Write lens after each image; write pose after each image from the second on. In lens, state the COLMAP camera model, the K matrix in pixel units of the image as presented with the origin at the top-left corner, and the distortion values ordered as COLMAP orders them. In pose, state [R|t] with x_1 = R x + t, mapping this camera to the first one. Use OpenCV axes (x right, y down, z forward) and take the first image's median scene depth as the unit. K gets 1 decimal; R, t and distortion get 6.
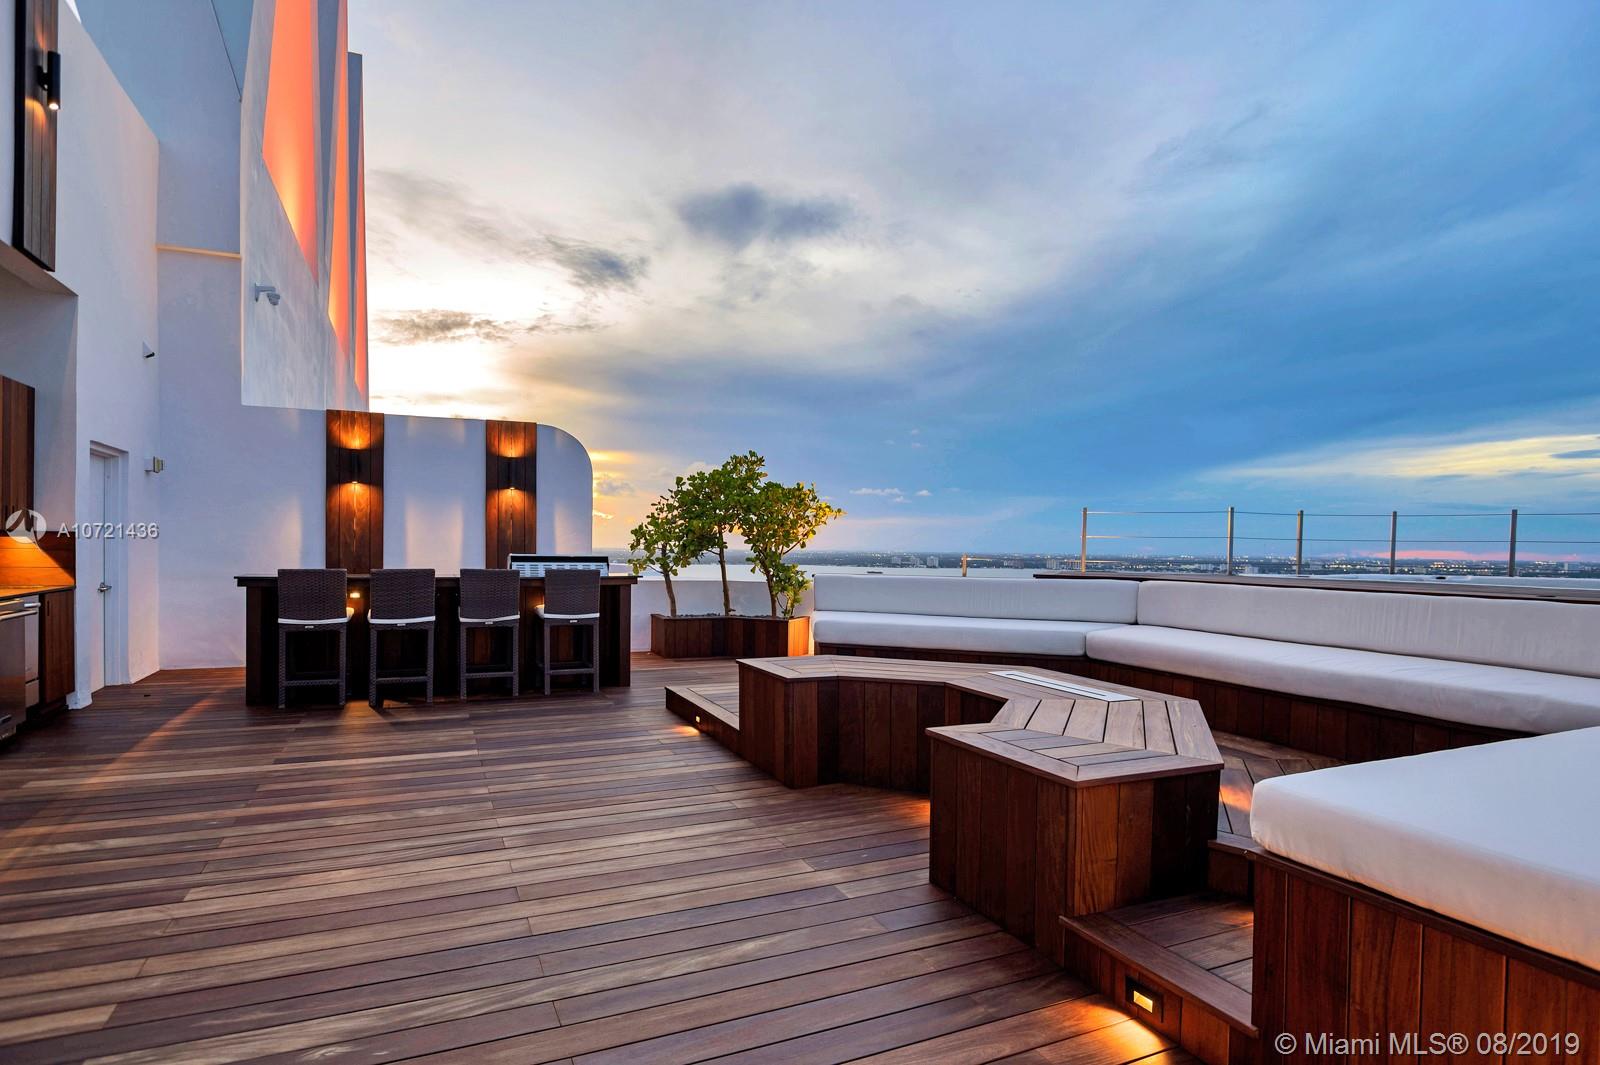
lens RADIAL K [[826.6, 0, 778.7], [0, 826.6, 581.9], [0, 0, 1]] dist [-0.017409, 0.000211]
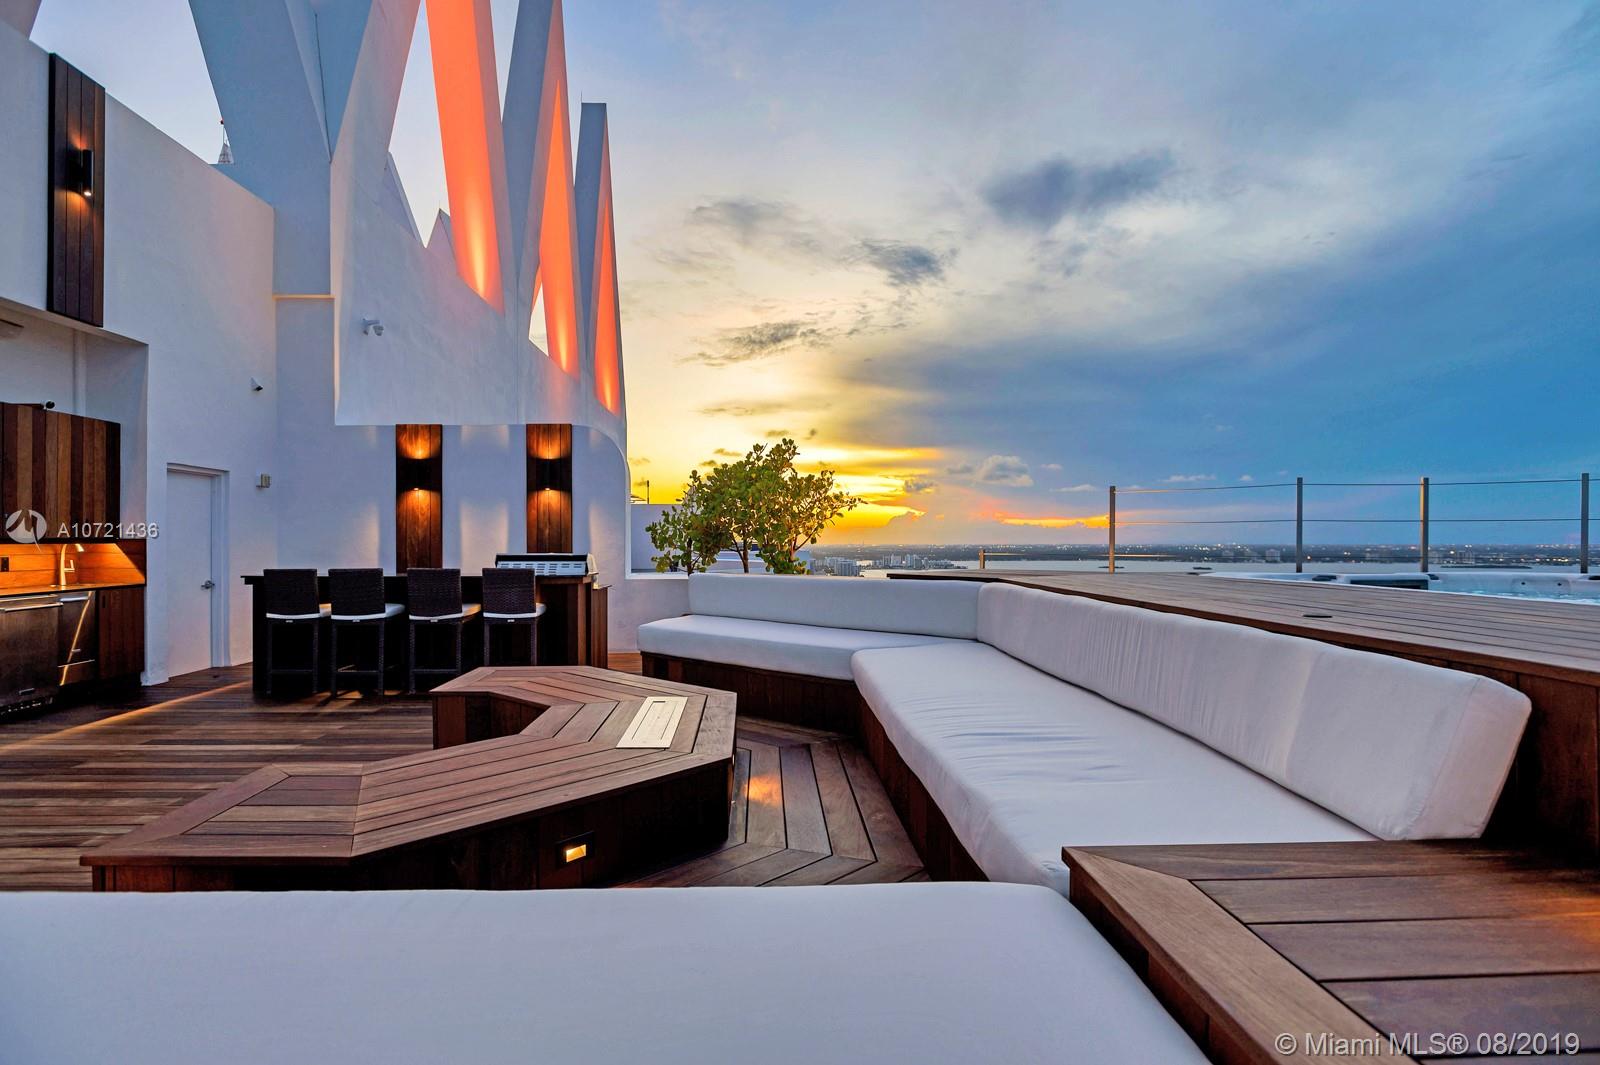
lens RADIAL K [[834.7, 0, 877.0], [0, 834.7, 559.8], [0, 0, 1]] dist [-0.015594, 0.000218]
pose [[0.930659, -0.006813, -0.365823, 0.458047], [-0.001250, 0.999762, -0.021799, -0.003729], [0.365884, 0.020745, 0.930429, 0.198385]]
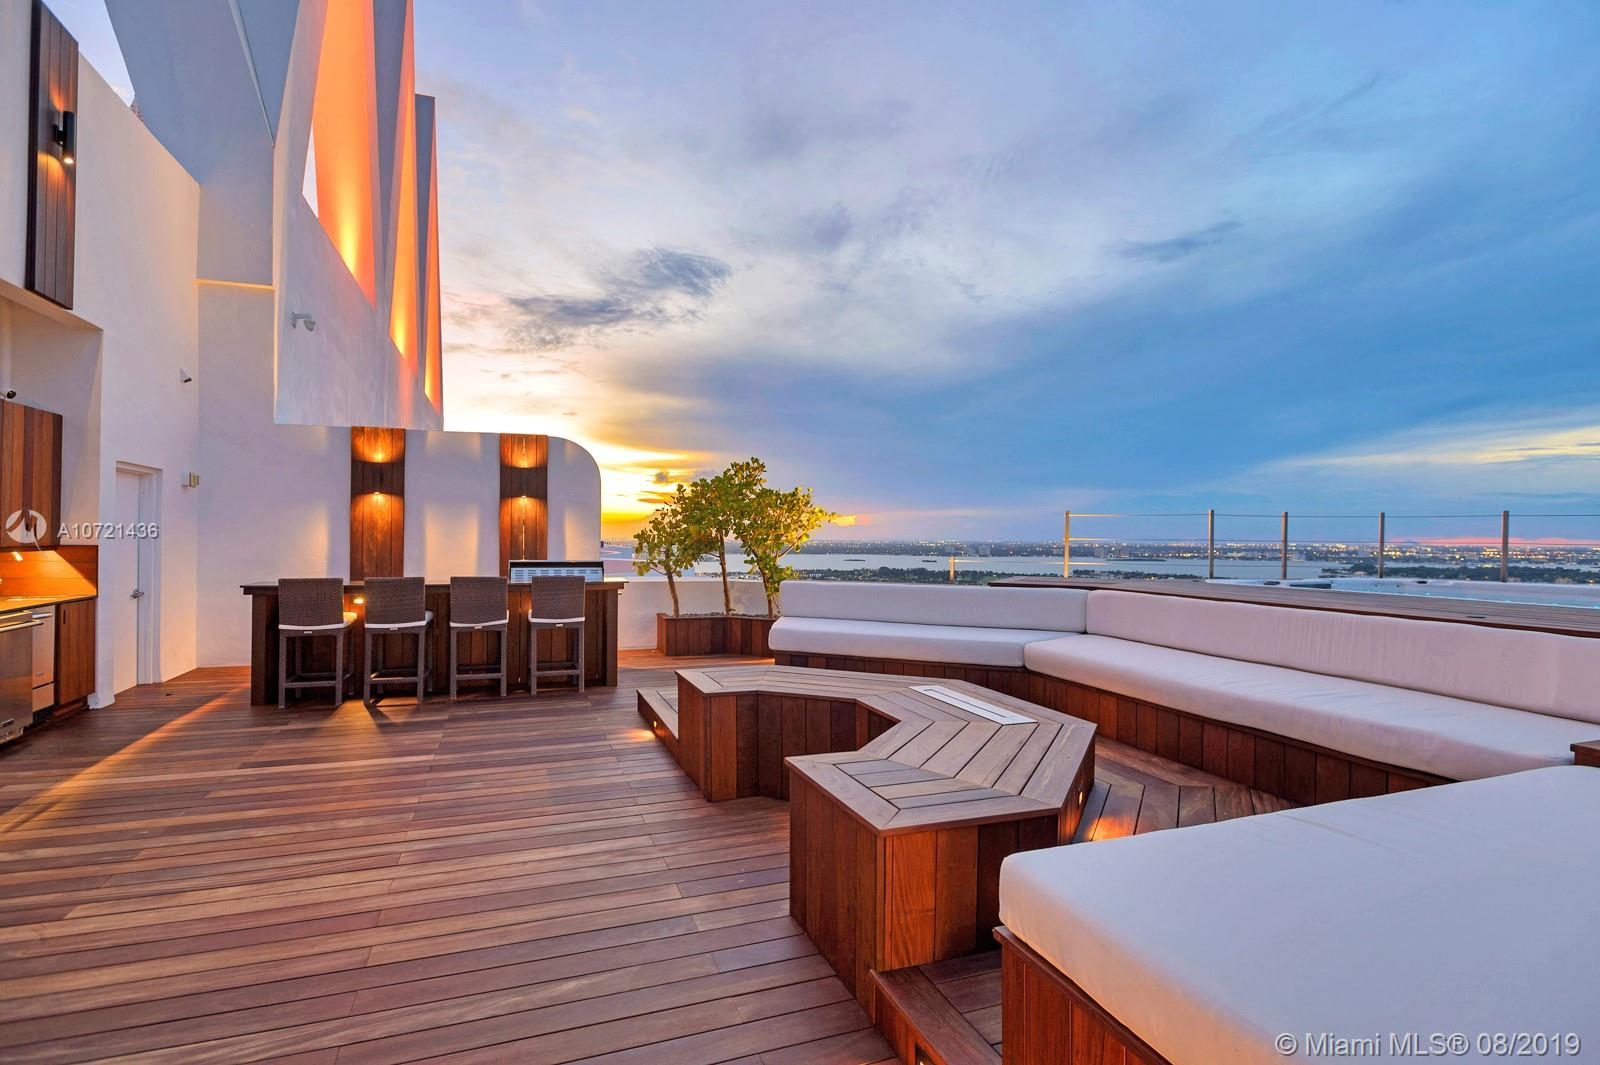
lens RADIAL K [[771.0, 0, 814.8], [0, 771.0, 546.0], [0, 0, 1]] dist [-0.009304, -0.000264]
pose [[0.998085, -0.005269, -0.061627, 0.119882], [0.003688, 0.999662, -0.025742, -0.023477], [0.061741, 0.025465, 0.997767, 0.031000]]
